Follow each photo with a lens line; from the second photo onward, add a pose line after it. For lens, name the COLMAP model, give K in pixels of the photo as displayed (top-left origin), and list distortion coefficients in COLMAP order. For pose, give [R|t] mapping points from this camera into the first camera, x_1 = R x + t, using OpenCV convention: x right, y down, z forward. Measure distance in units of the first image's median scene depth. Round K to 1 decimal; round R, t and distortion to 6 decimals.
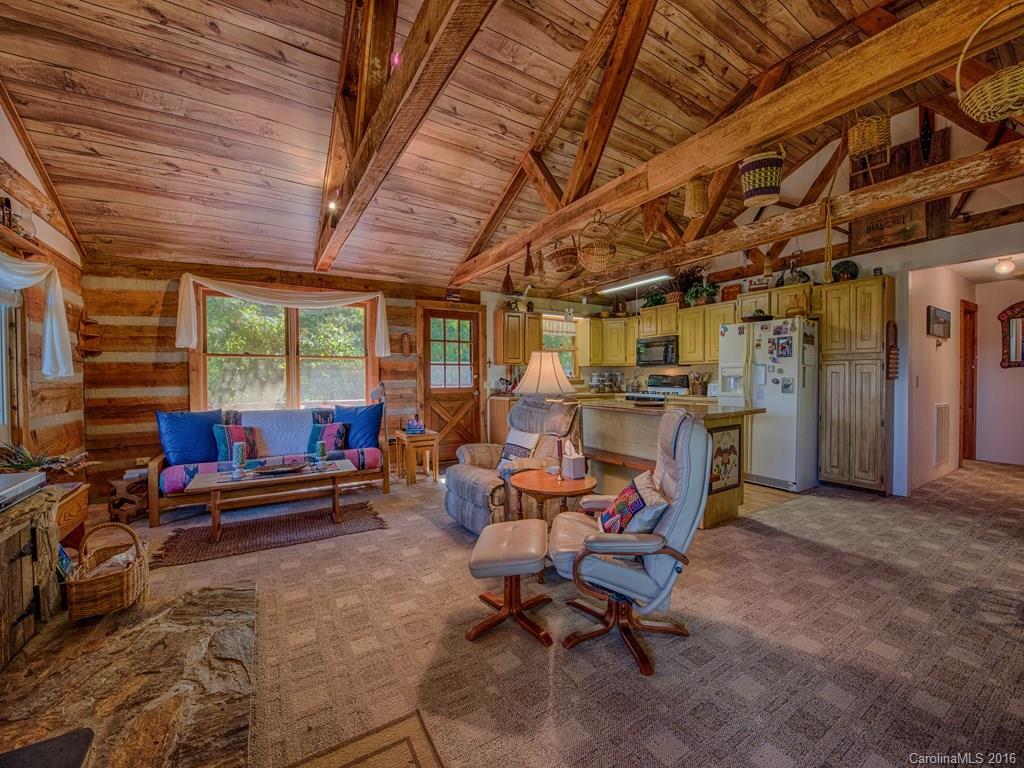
lens RADIAL K [[405.9, 0, 516.8], [0, 405.9, 384.9], [0, 0, 1]] dist [-0.020814, -0.000126]
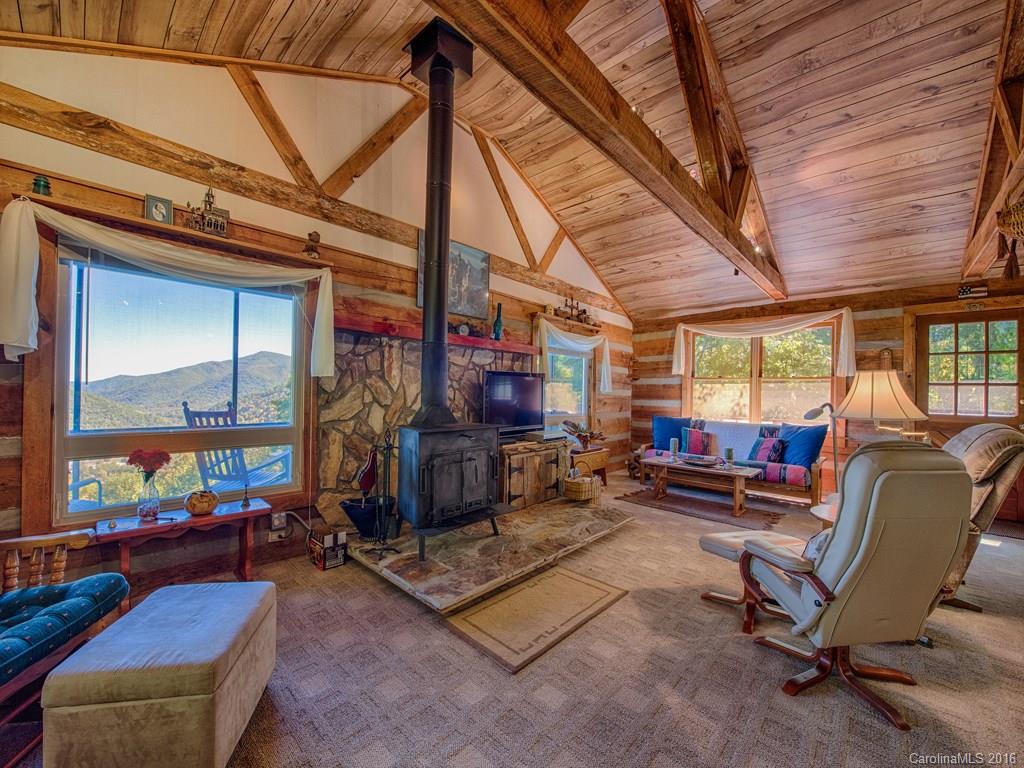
lens RADIAL K [[406.6, 0, 508.1], [0, 406.6, 387.7], [0, 0, 1]] dist [-0.016877, -0.000777]
pose [[0.259409, 0.002282, -0.965765, 0.432336], [-0.041758, 0.999089, -0.008856, -0.003537], [0.964864, 0.042626, 0.259268, 0.010972]]
